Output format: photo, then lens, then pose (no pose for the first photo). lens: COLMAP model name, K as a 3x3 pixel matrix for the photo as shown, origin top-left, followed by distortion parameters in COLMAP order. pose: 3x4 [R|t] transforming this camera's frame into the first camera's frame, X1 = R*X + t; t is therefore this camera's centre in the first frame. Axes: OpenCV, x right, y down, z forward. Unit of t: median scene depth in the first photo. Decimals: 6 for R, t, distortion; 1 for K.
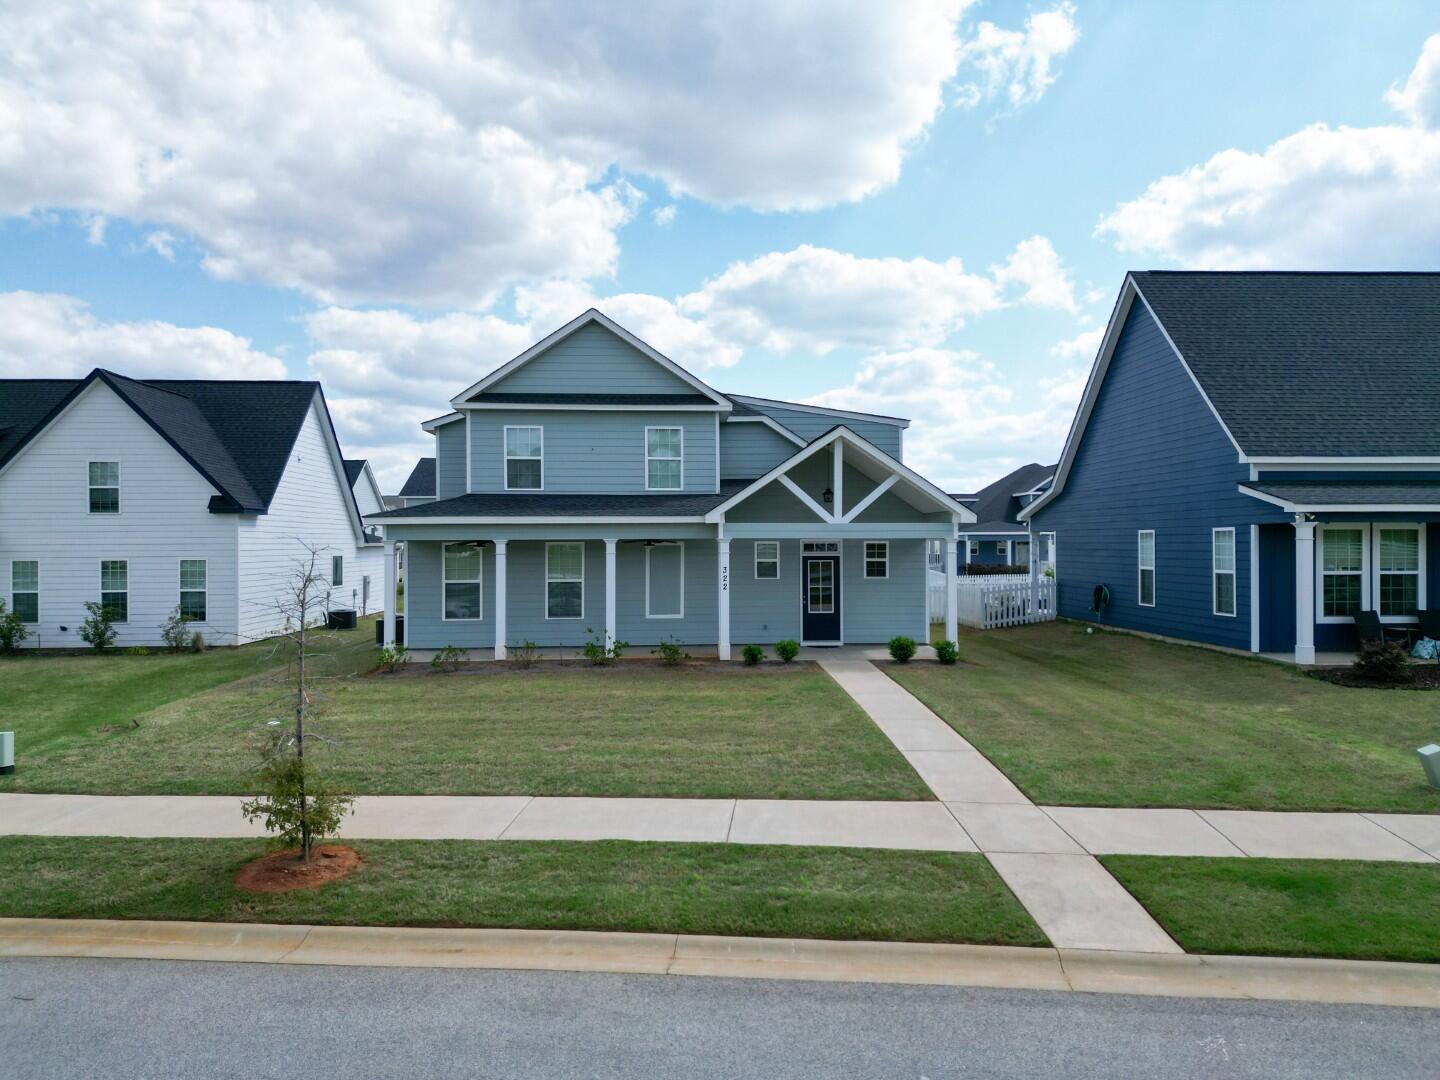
lens RADIAL K [[1004.8, 0, 721.7], [0, 1004.8, 521.3], [0, 0, 1]] dist [0.058024, -0.055445]
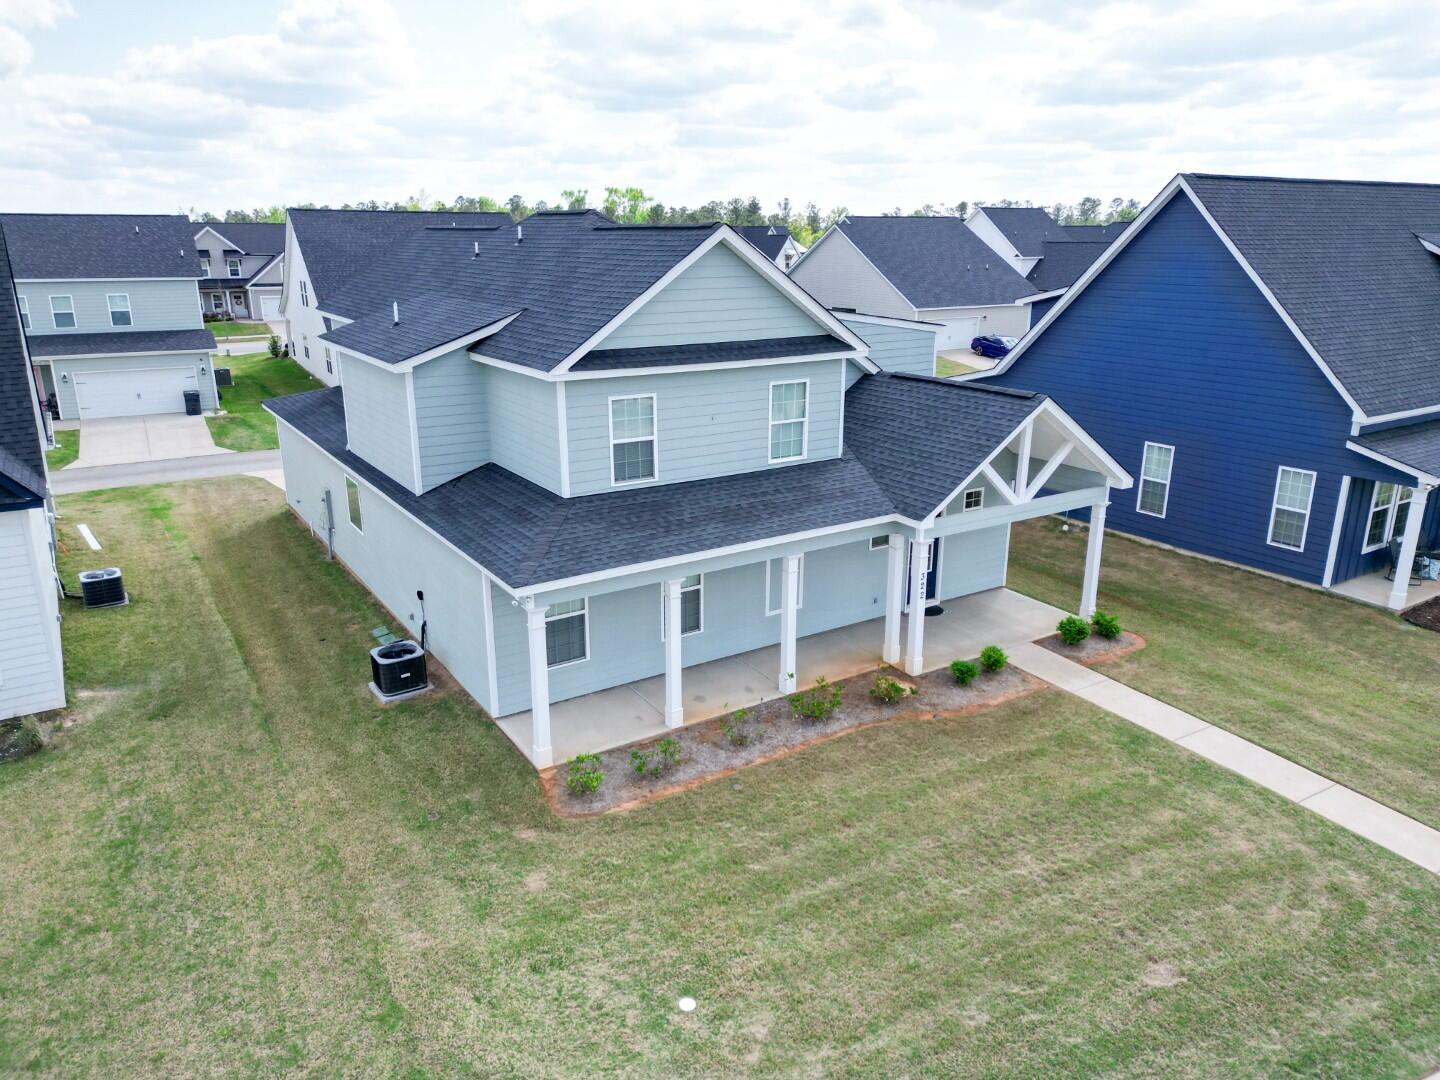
lens RADIAL K [[989.9, 0, 720.0], [0, 989.9, 540.0], [0, 0, 1]] dist [0.054359, -0.052753]
pose [[0.870236, -0.139329, 0.472521, -0.486047], [-0.015293, 0.951069, 0.308601, -0.213518], [-0.492397, -0.275782, 0.825524, 0.366029]]
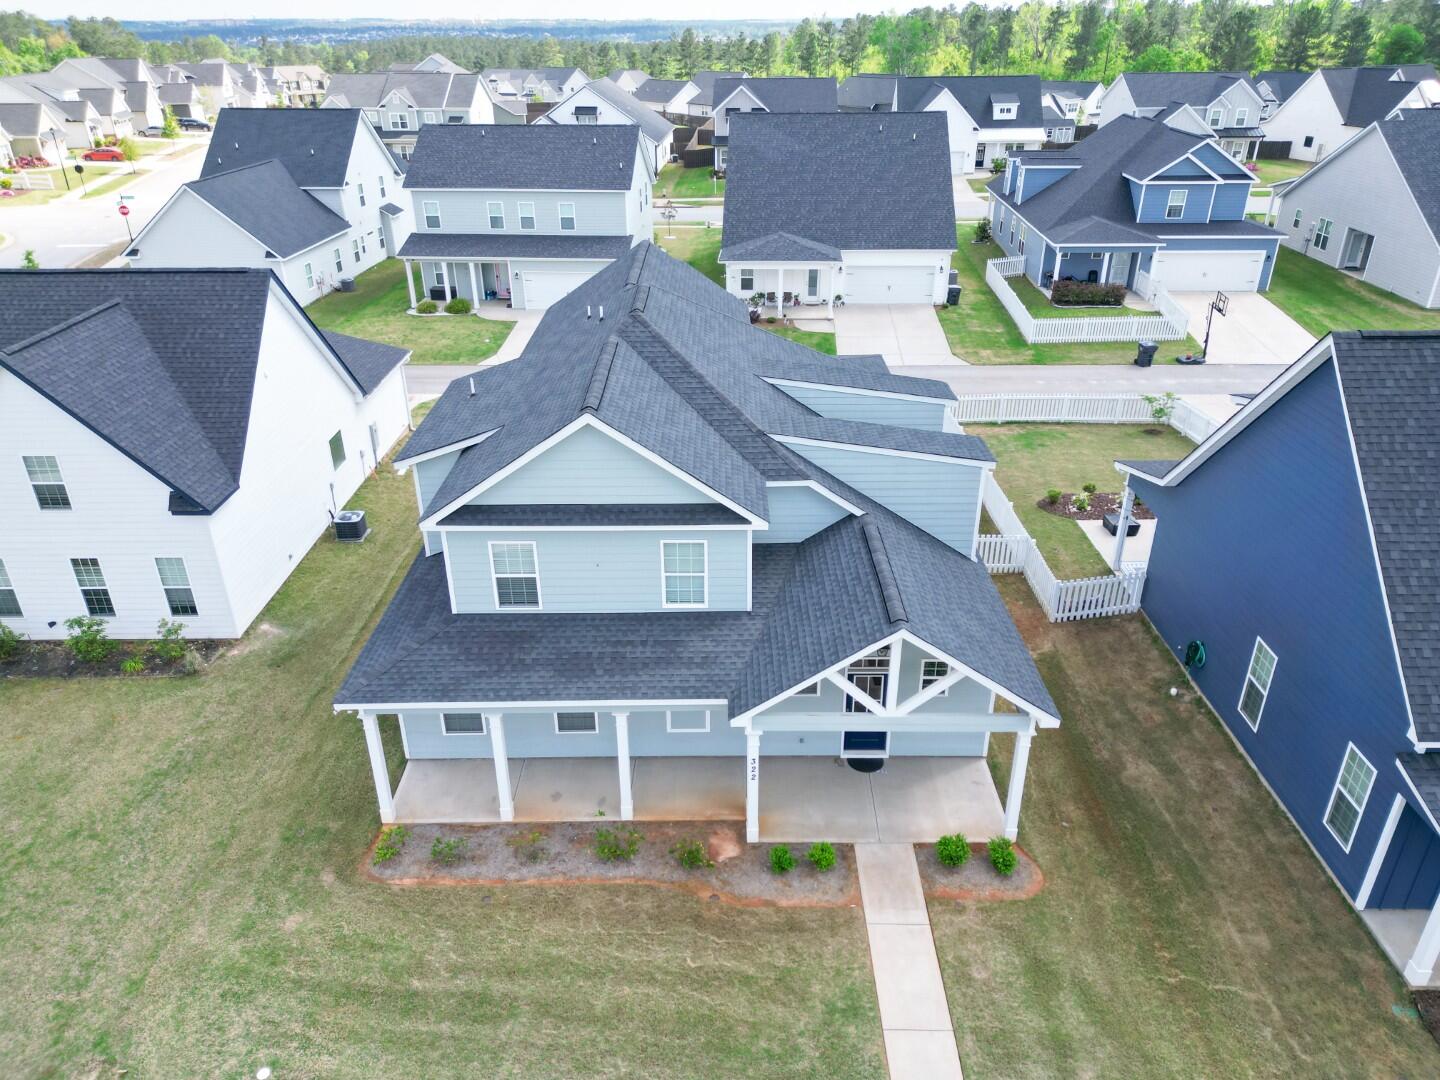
lens RADIAL K [[1004.8, 0, 721.7], [0, 1004.8, 521.3], [0, 0, 1]] dist [0.058024, -0.055445]
pose [[0.998519, 0.023495, -0.049078, 0.012204], [0.001469, 0.890006, 0.455947, -0.478775], [0.054392, -0.455344, 0.888653, 0.293861]]
